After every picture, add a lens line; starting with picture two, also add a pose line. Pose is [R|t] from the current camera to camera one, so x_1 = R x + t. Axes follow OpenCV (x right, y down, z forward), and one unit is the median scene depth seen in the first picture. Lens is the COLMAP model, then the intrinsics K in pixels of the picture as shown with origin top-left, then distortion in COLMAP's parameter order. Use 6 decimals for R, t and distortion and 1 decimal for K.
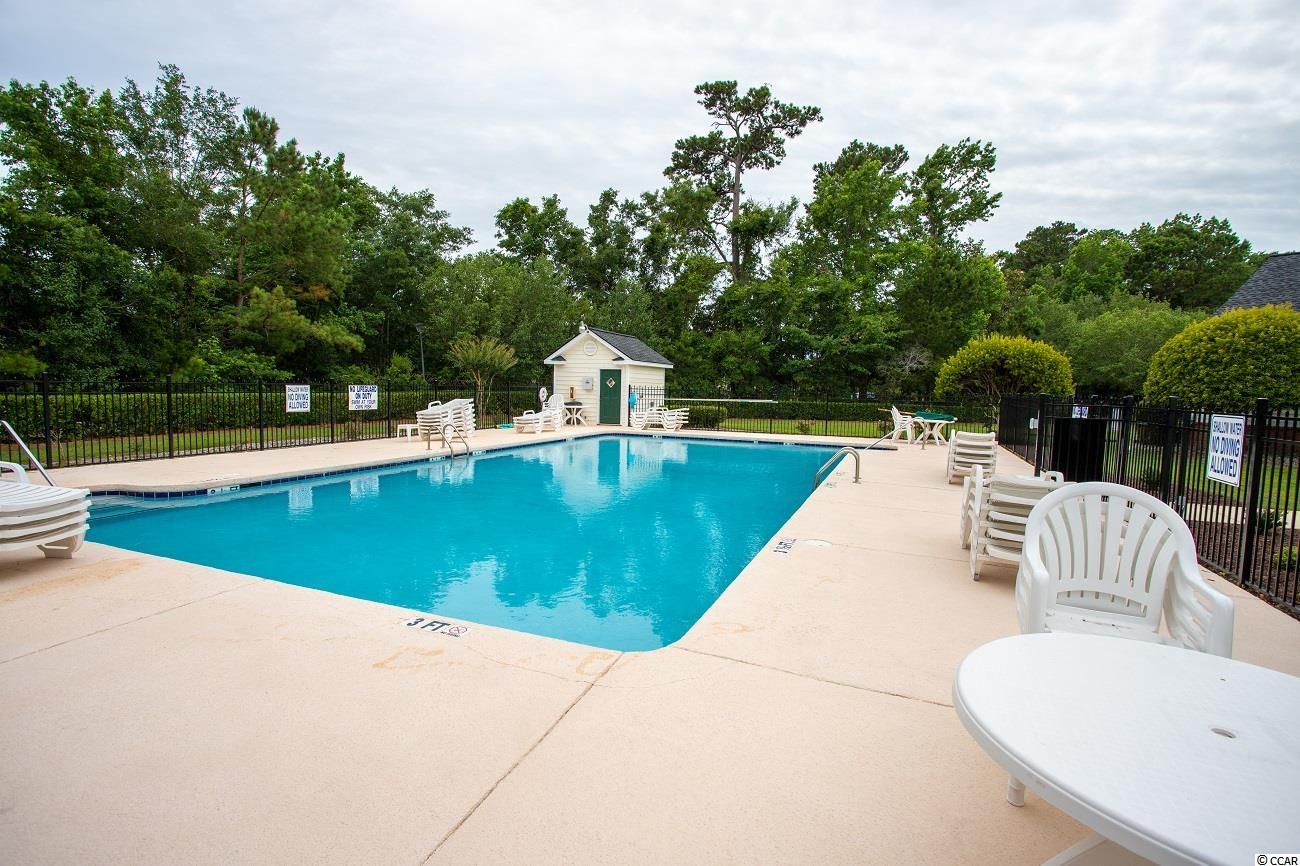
lens RADIAL K [[605.3, 0, 650.0], [0, 605.3, 433.0], [0, 0, 1]] dist [-0.078327, 0.033614]
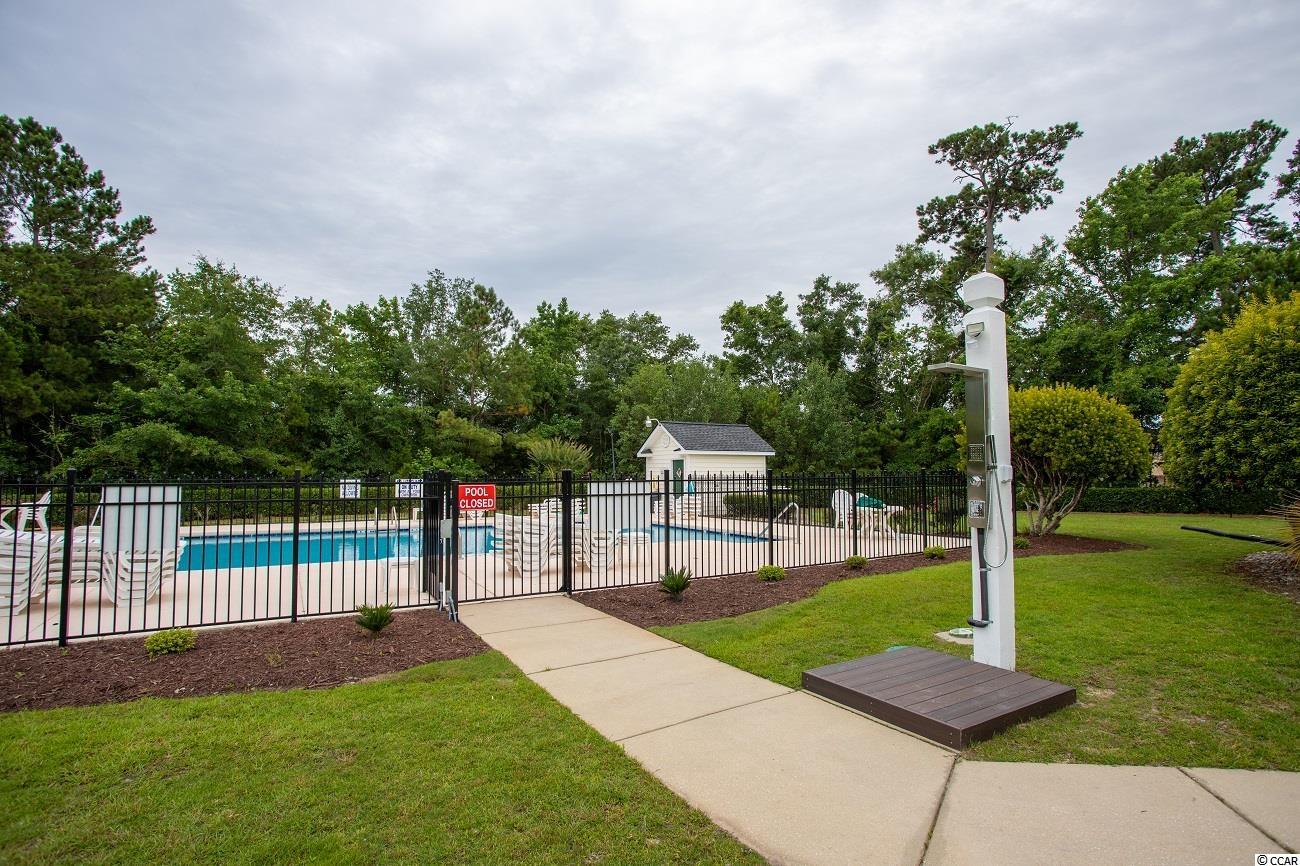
lens RADIAL K [[605.3, 0, 650.0], [0, 605.3, 433.0], [0, 0, 1]] dist [-0.078327, 0.033614]
pose [[0.800165, -0.068754, -0.595826, 0.275964], [-0.024319, 0.988872, -0.146768, 0.000979], [0.599287, 0.131928, 0.789589, 0.082031]]
